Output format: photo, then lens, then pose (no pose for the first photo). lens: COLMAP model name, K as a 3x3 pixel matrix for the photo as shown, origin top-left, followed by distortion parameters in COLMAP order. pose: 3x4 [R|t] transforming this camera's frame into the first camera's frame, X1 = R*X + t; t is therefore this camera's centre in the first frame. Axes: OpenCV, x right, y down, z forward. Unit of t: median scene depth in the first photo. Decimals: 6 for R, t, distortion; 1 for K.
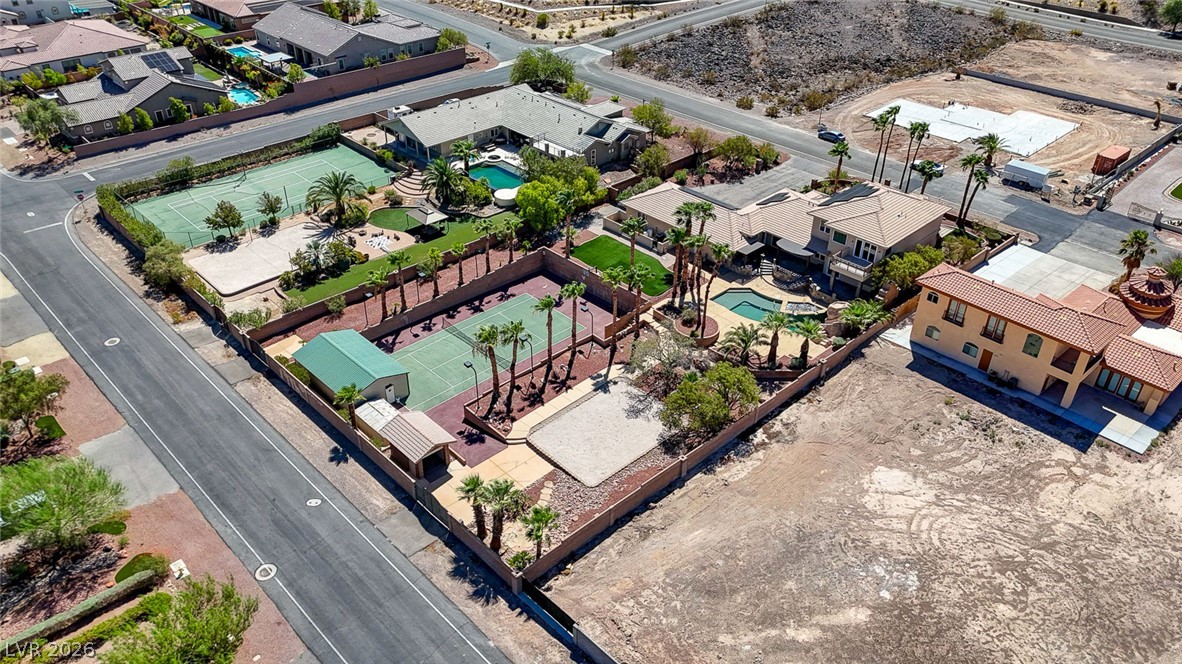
lens RADIAL K [[868.0, 0, 587.8], [0, 868.0, 333.3], [0, 0, 1]] dist [0.077578, -0.073380]
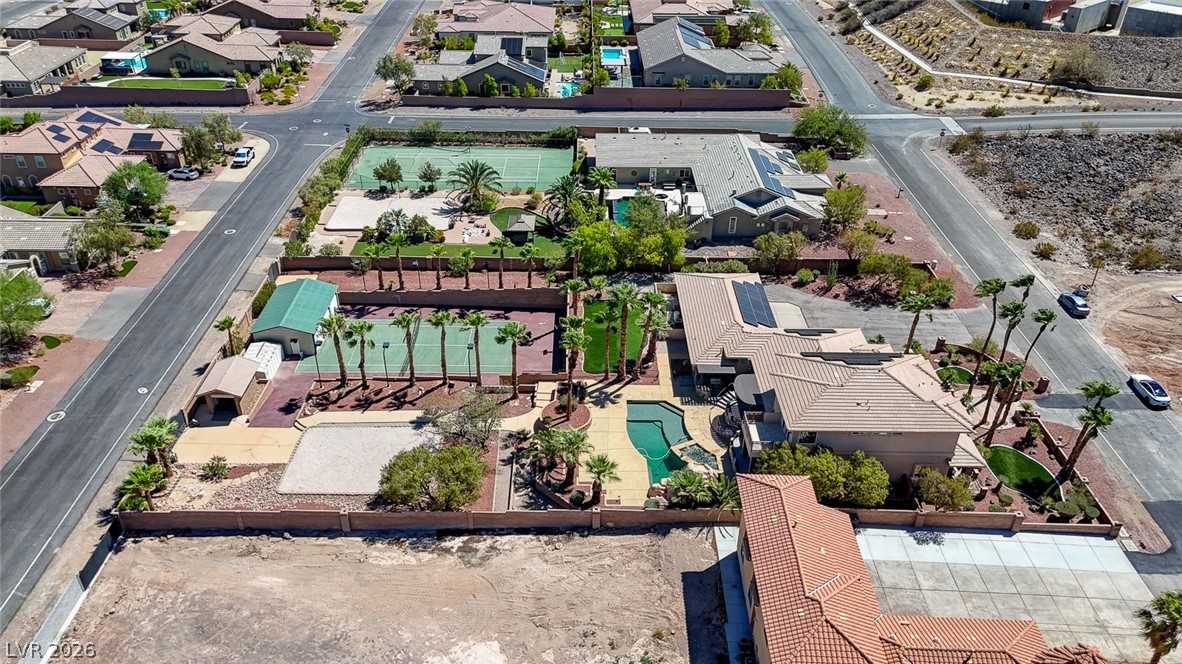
lens RADIAL K [[868.0, 0, 587.8], [0, 868.0, 333.3], [0, 0, 1]] dist [0.077578, -0.073380]
pose [[0.722462, 0.370272, -0.583907, 0.604944], [-0.385747, 0.916720, 0.104038, -0.179593], [0.573802, 0.150077, 0.805126, 0.284317]]
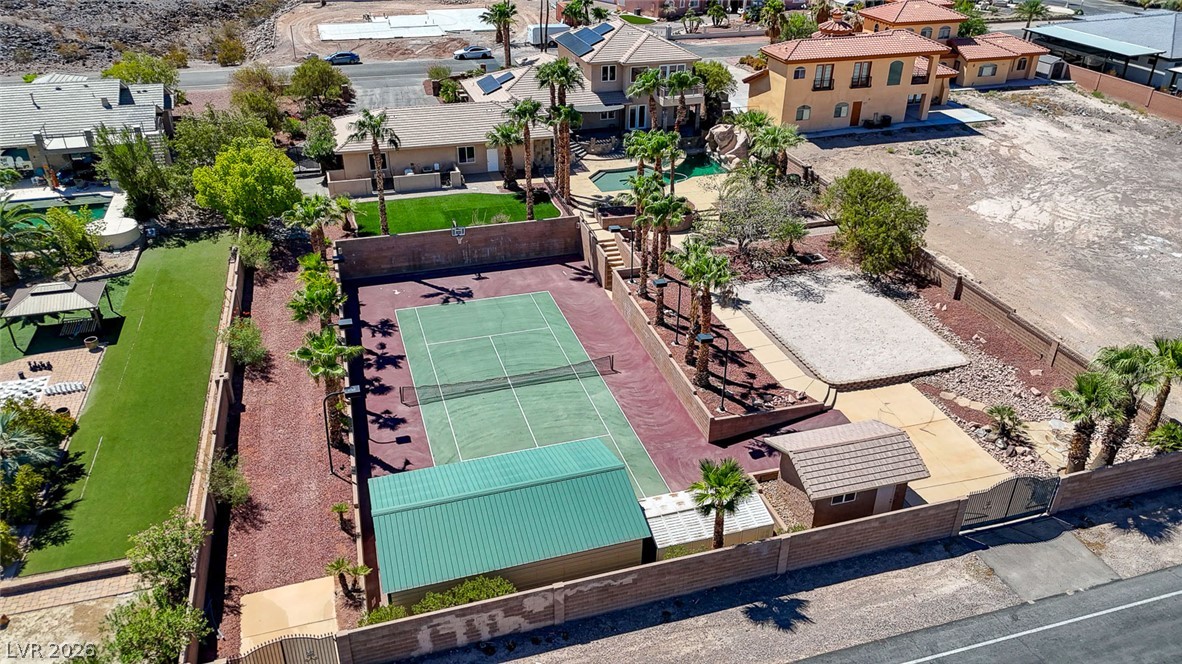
lens RADIAL K [[866.7, 0, 586.0], [0, 866.7, 335.5], [0, 0, 1]] dist [0.055608, -0.058215]
pose [[0.452399, -0.442738, 0.774156, -0.490667], [0.492547, 0.847704, 0.196967, -0.089035], [-0.743459, 0.292201, 0.601570, 0.627966]]
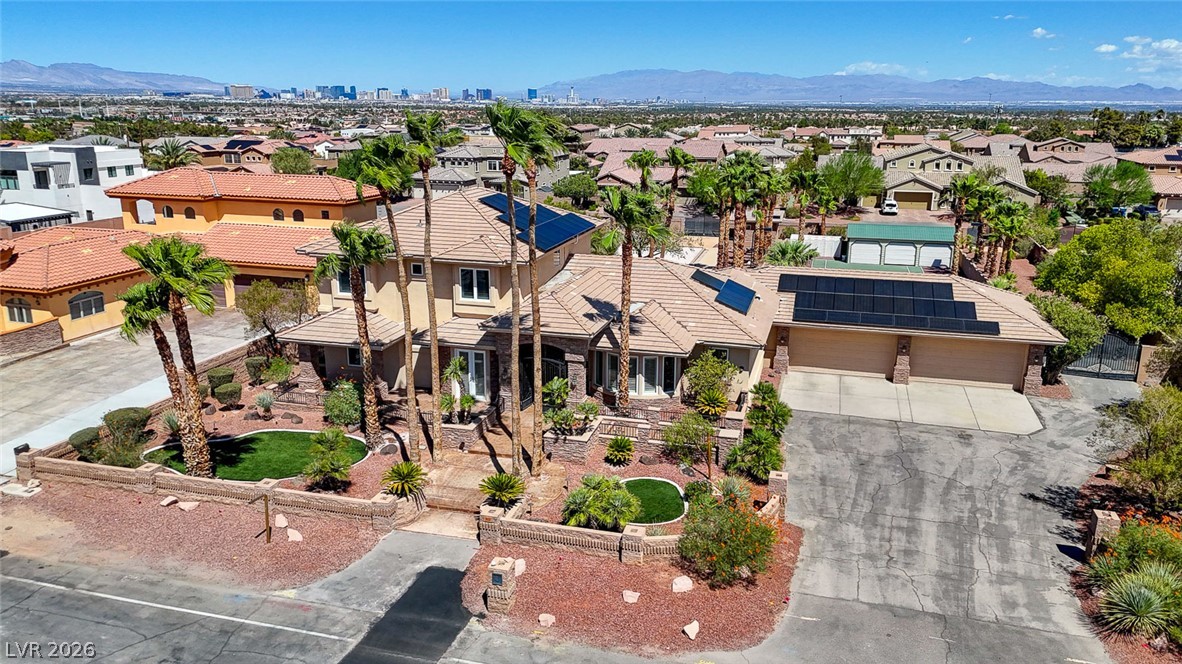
lens RADIAL K [[868.0, 0, 587.8], [0, 868.0, 333.3], [0, 0, 1]] dist [0.077578, -0.073380]
pose [[-0.865133, 0.116089, -0.487922, 0.526739], [-0.288308, 0.680931, 0.673210, -0.440712], [0.410393, 0.723088, -0.555627, 1.374281]]
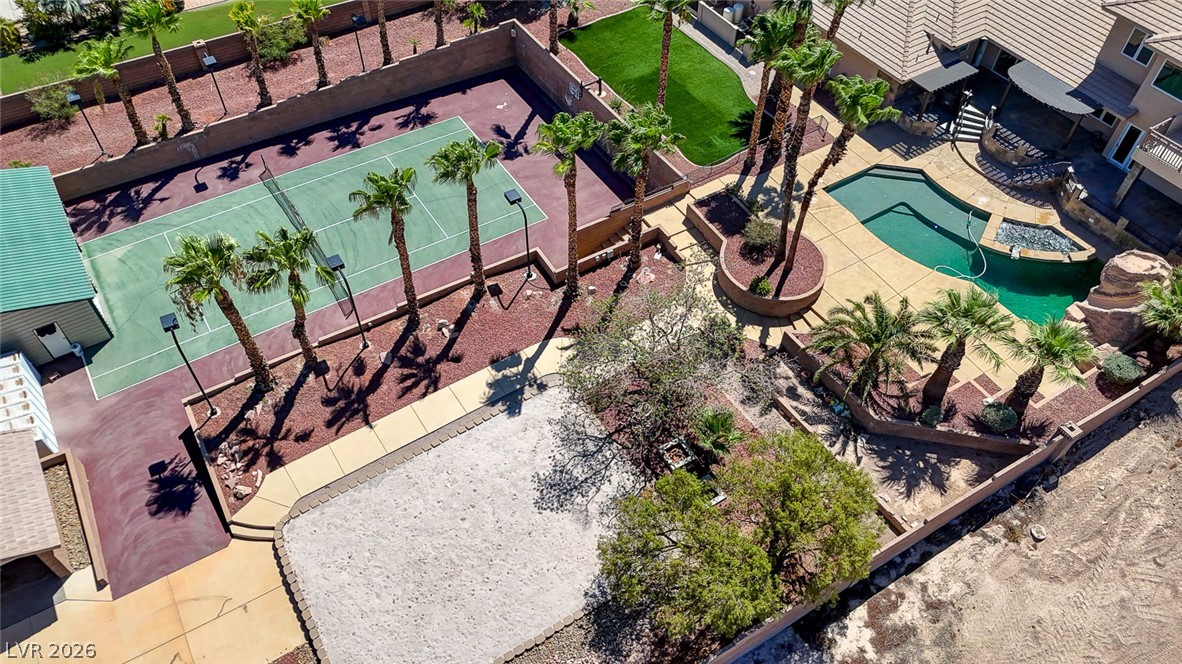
lens RADIAL K [[866.7, 0, 586.0], [0, 866.7, 335.5], [0, 0, 1]] dist [0.055608, -0.058215]
pose [[0.978813, 0.156431, -0.132115, 0.094094], [-0.113825, 0.952052, 0.283972, -0.083168], [0.170203, -0.262918, 0.949687, 0.544921]]
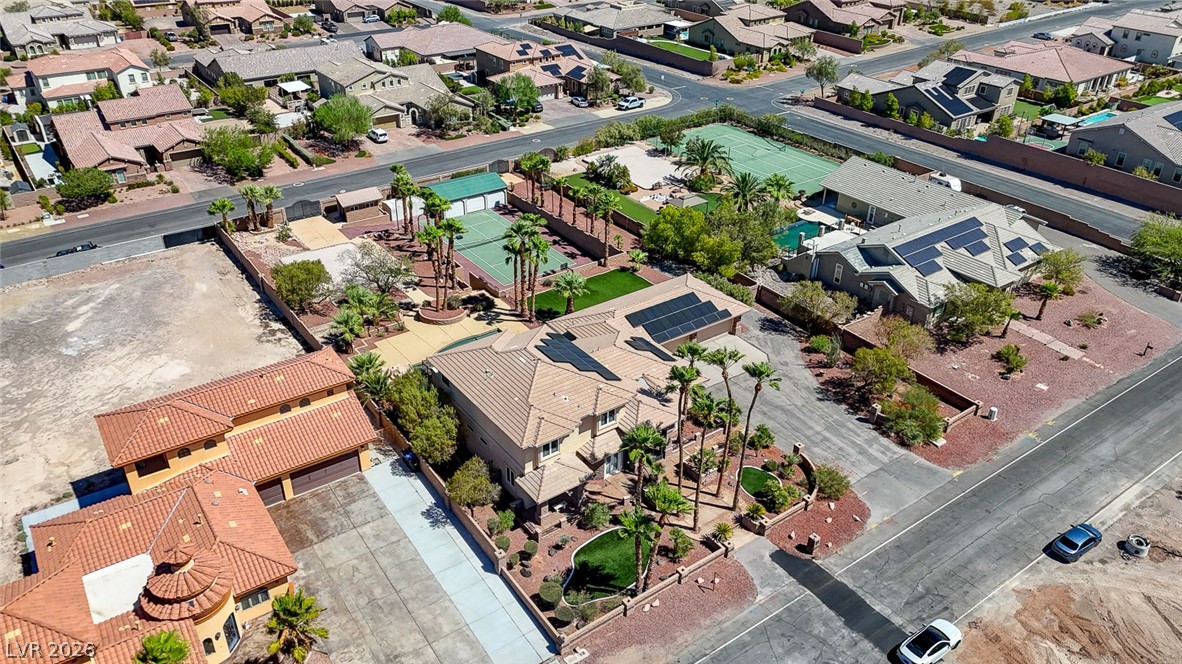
lens RADIAL K [[865.6, 0, 586.5], [0, 865.6, 337.4], [0, 0, 1]] dist [0.086216, -0.094915]
pose [[-0.141381, 0.496396, -0.856506, 0.933282], [-0.557930, 0.674744, 0.483150, -0.537311], [0.817756, 0.546179, 0.181558, 0.942361]]
